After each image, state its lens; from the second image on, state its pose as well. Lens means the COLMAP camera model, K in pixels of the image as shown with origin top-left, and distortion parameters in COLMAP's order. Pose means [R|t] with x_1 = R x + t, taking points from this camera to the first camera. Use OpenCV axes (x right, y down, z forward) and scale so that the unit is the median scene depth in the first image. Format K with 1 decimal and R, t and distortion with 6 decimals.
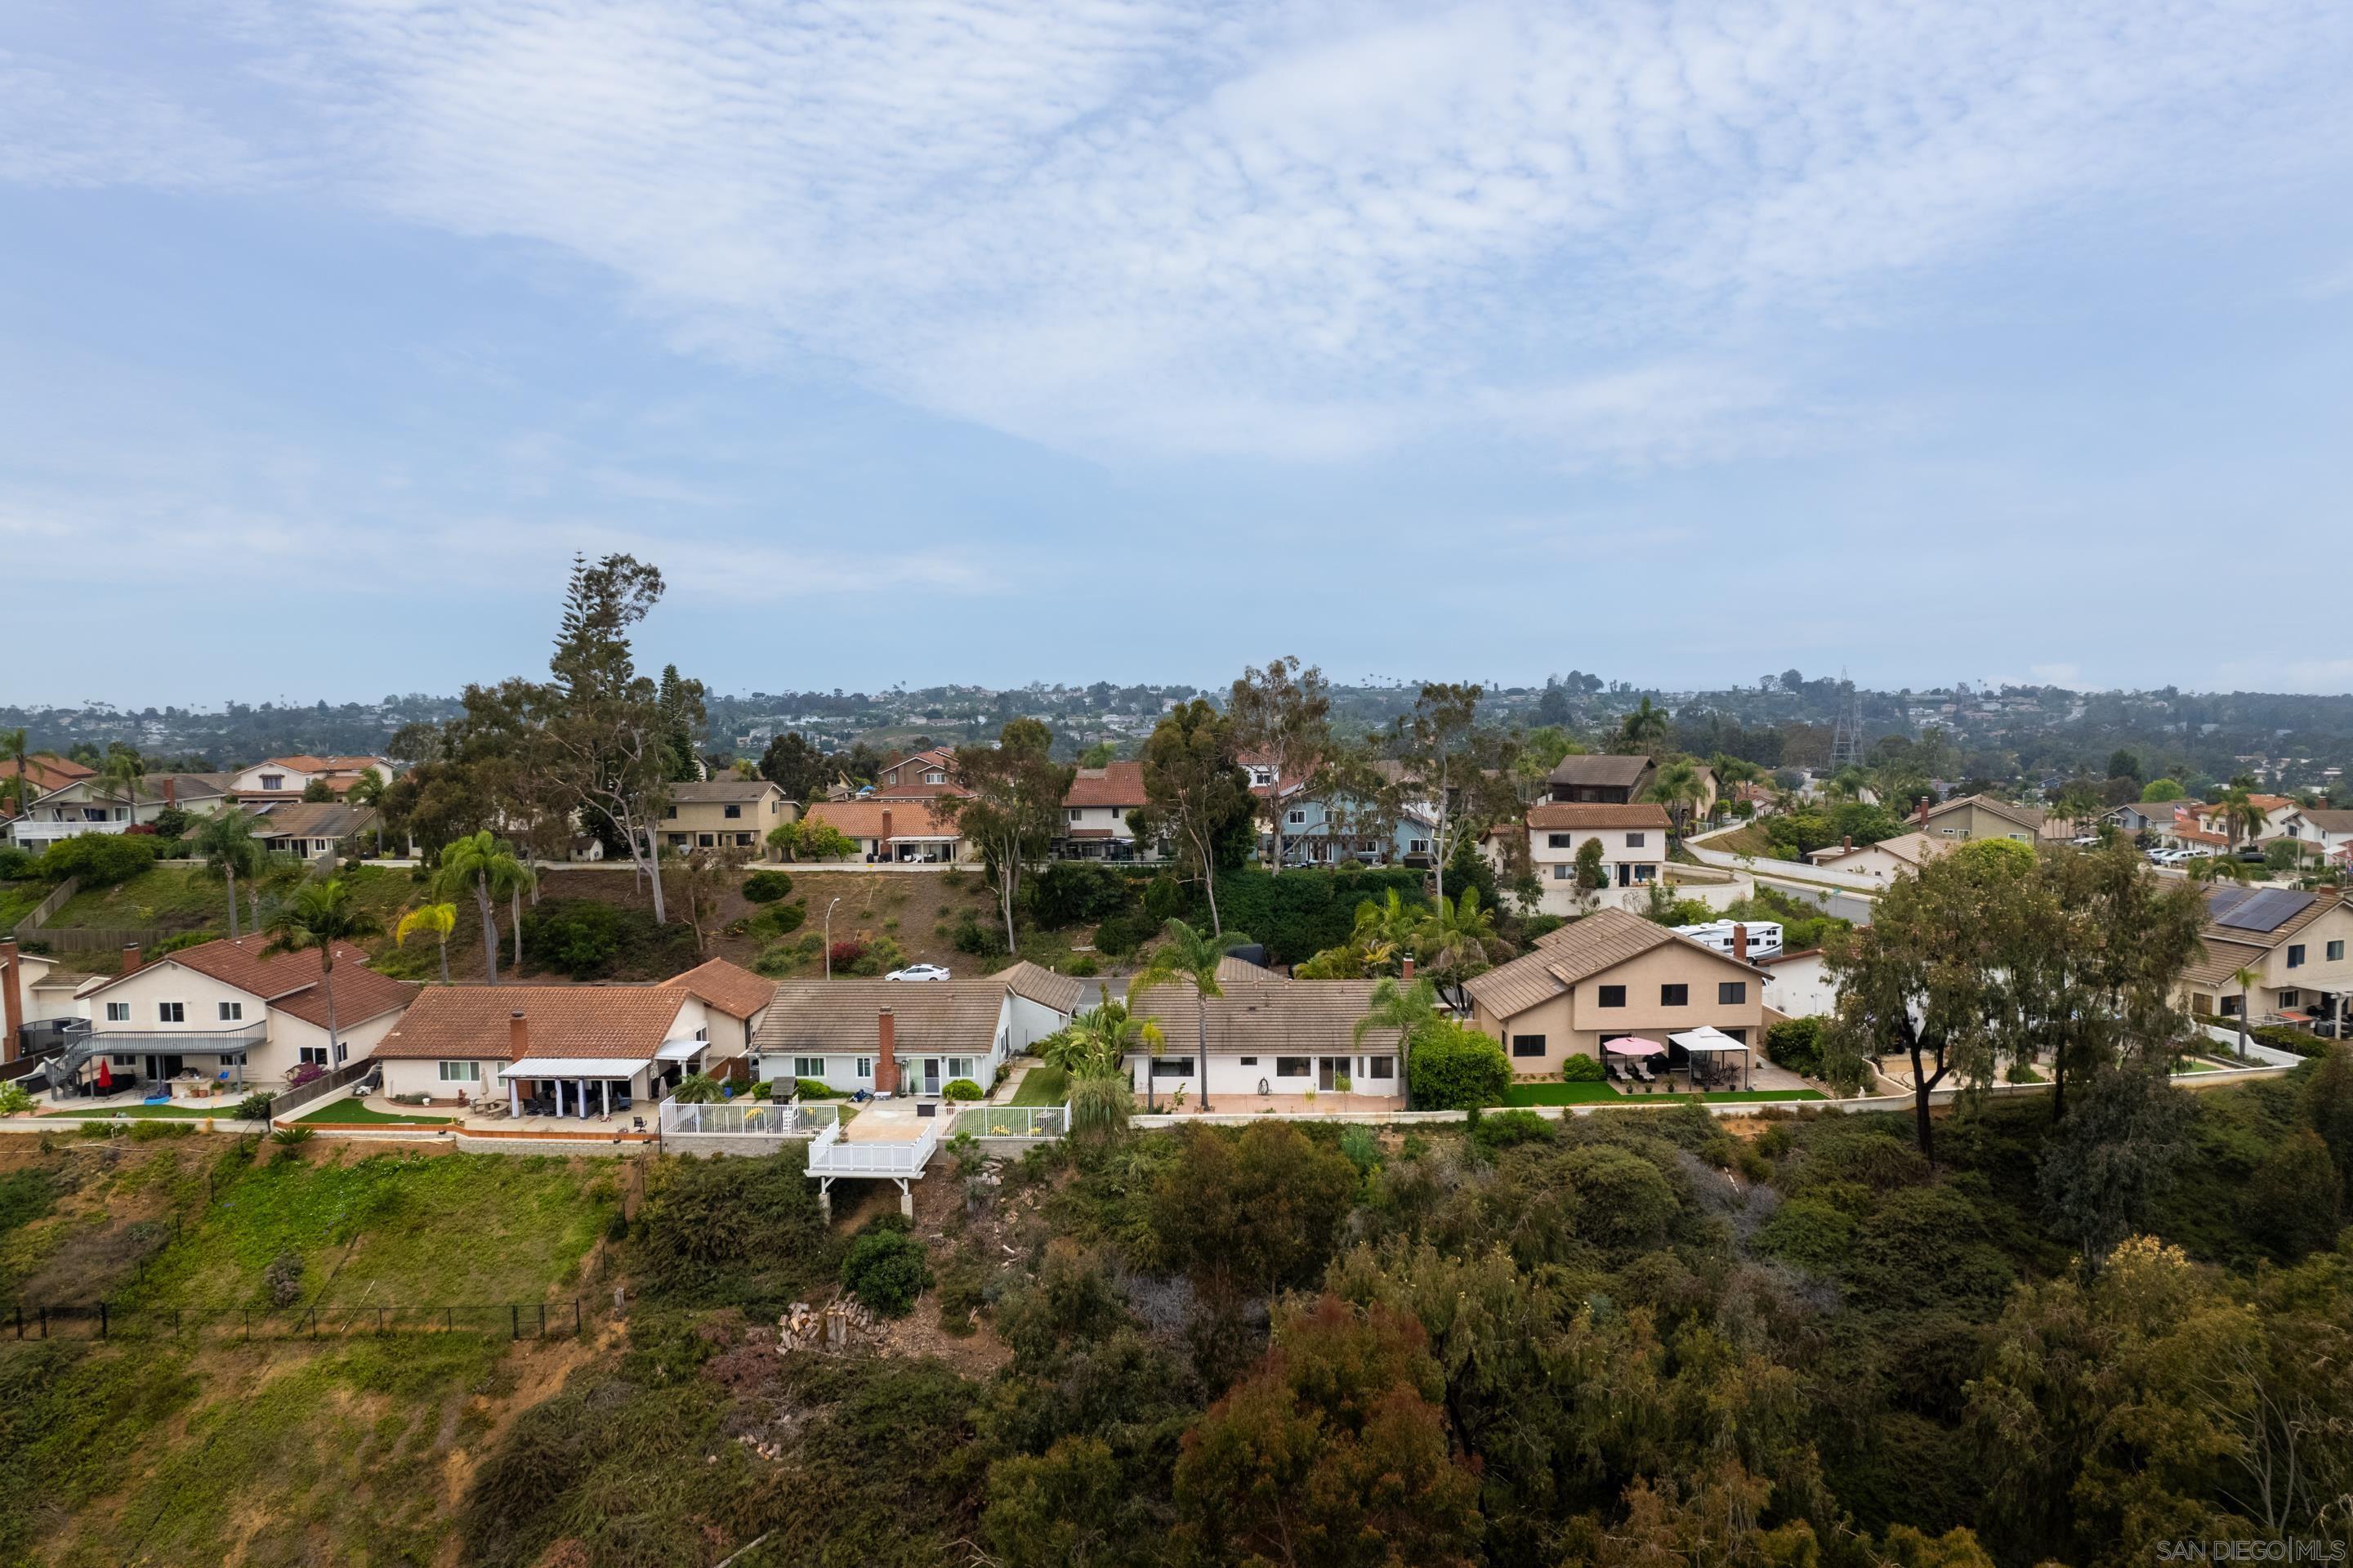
lens RADIAL K [[1504.3, 0, 1183.4], [0, 1504.3, 790.2], [0, 0, 1]] dist [-0.067411, 0.059303]
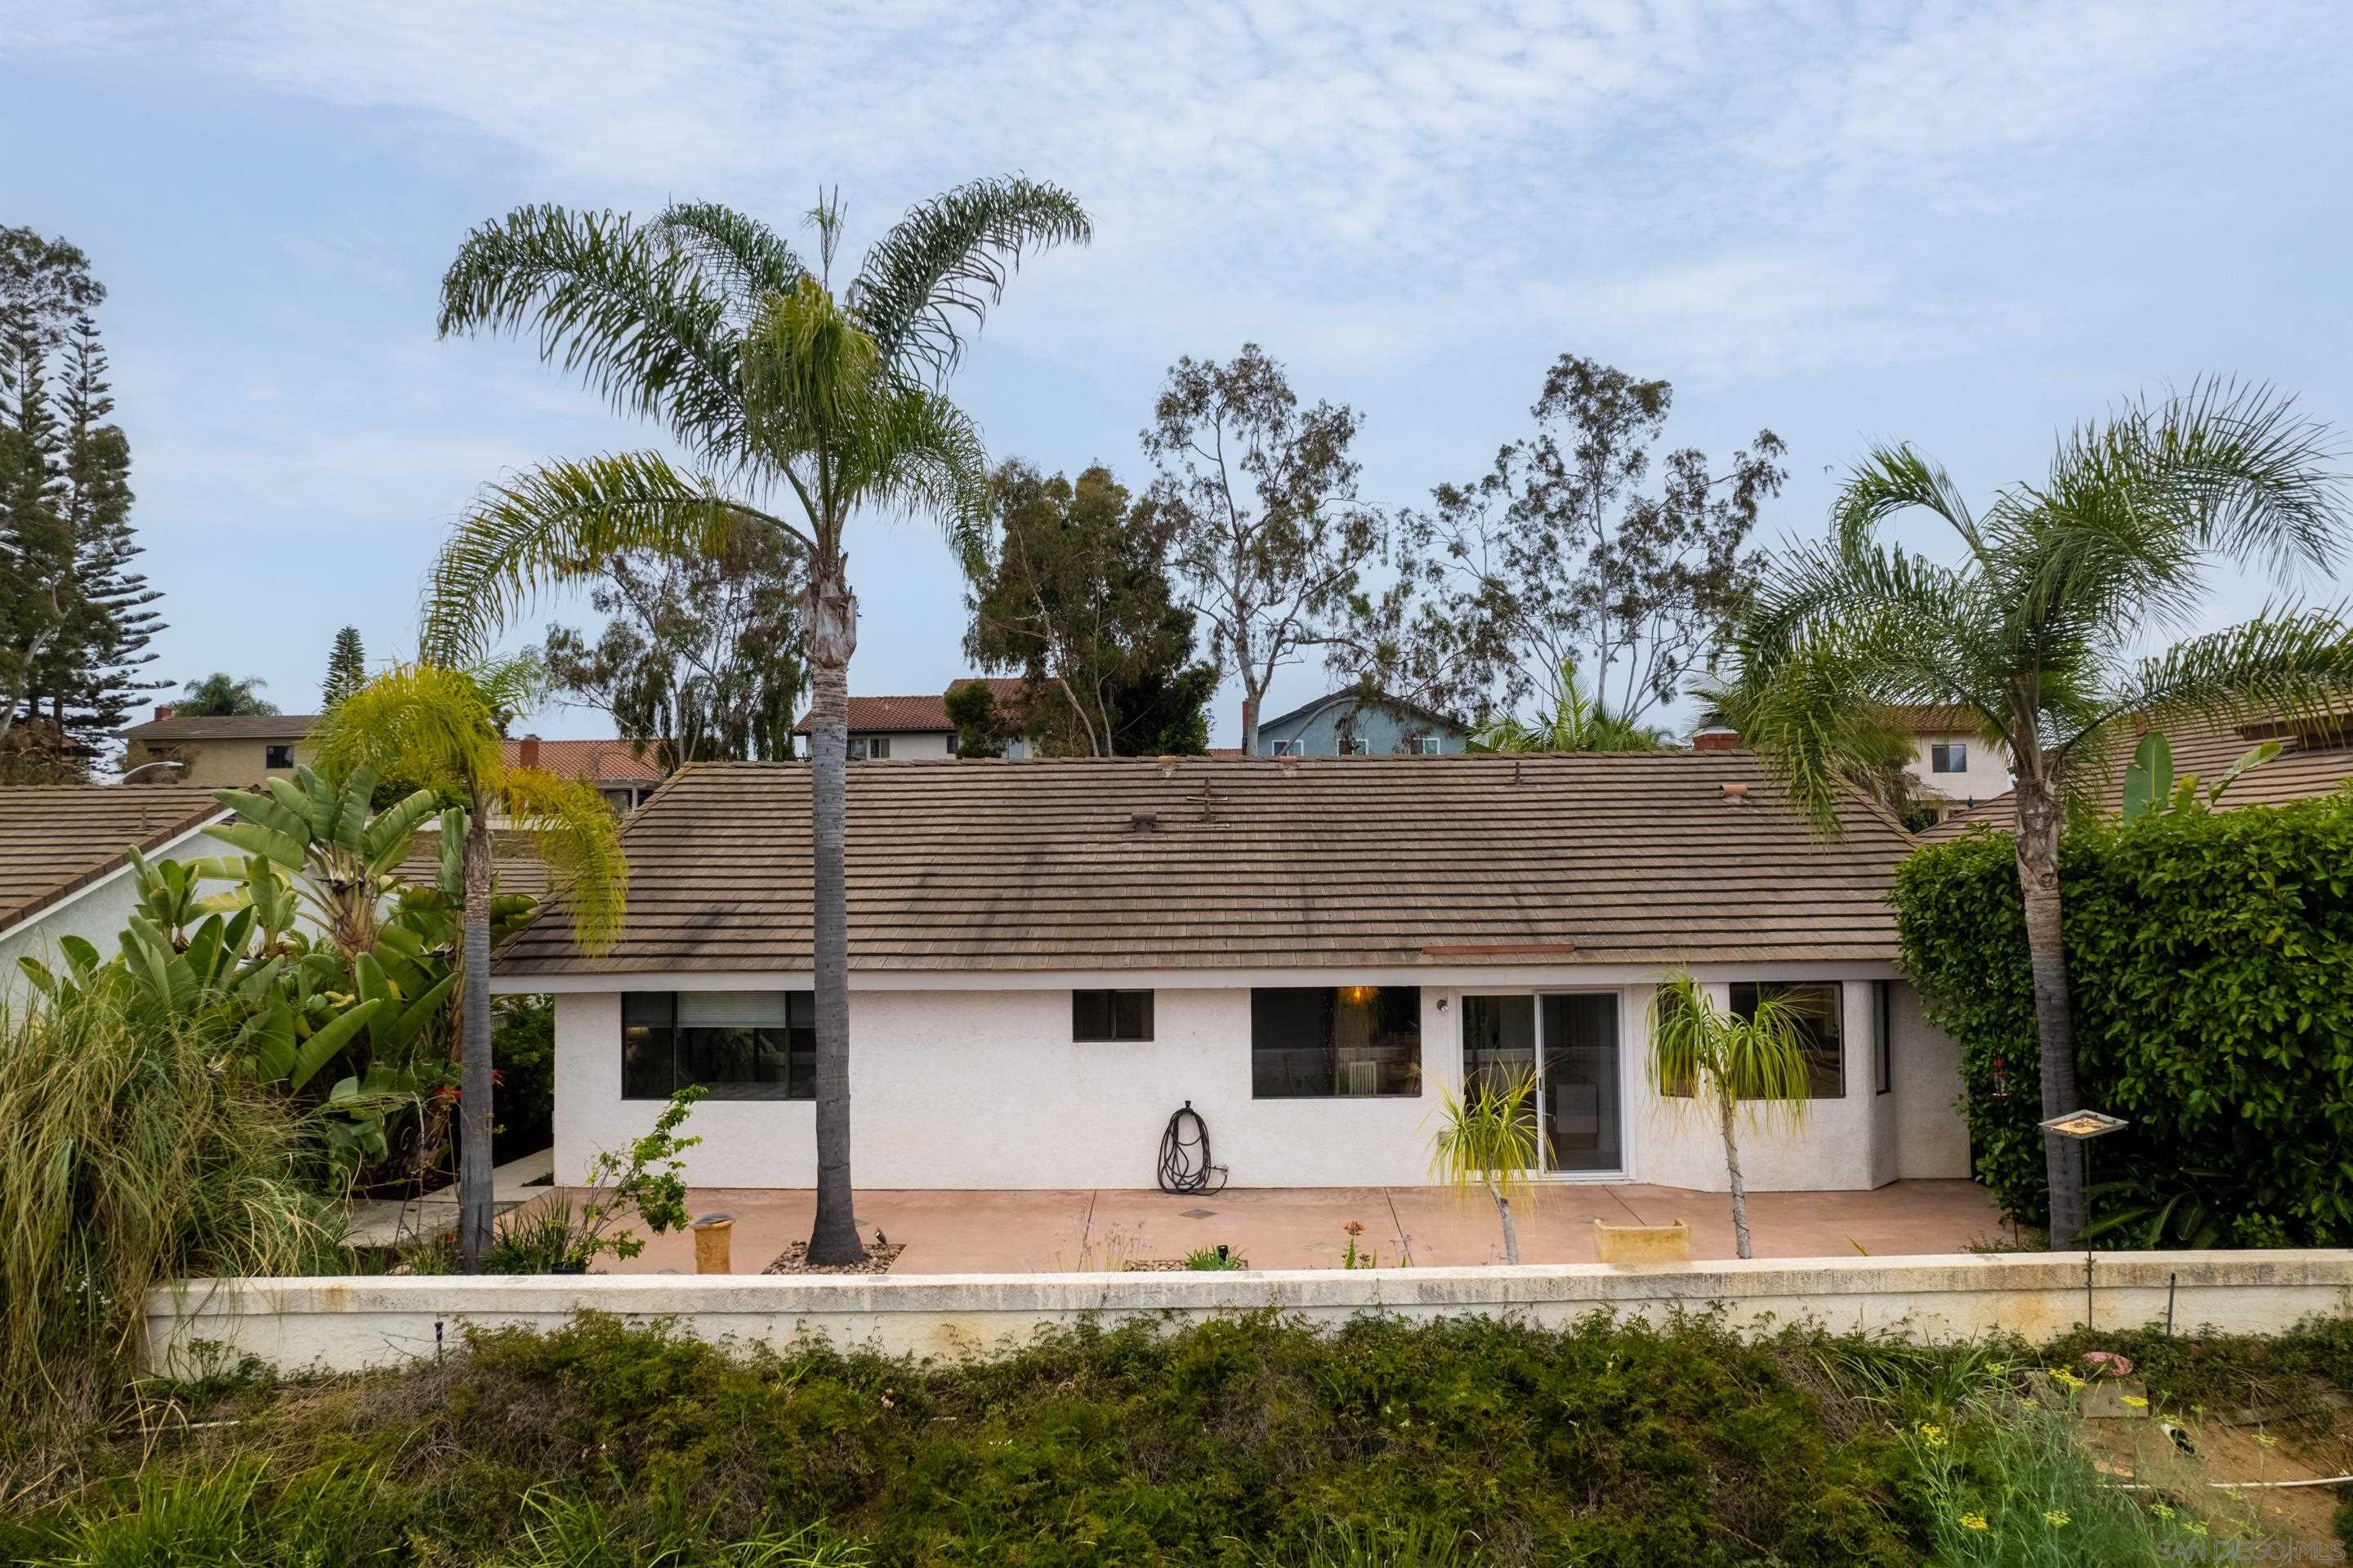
lens RADIAL K [[1504.3, 0, 1171.0], [0, 1504.3, 767.4], [0, 0, 1]] dist [-0.067411, 0.059303]
pose [[0.999936, -0.001715, 0.011156, 0.031445], [0.003281, 0.989864, -0.141980, 0.111955], [-0.010799, 0.142008, 0.989807, 0.507320]]
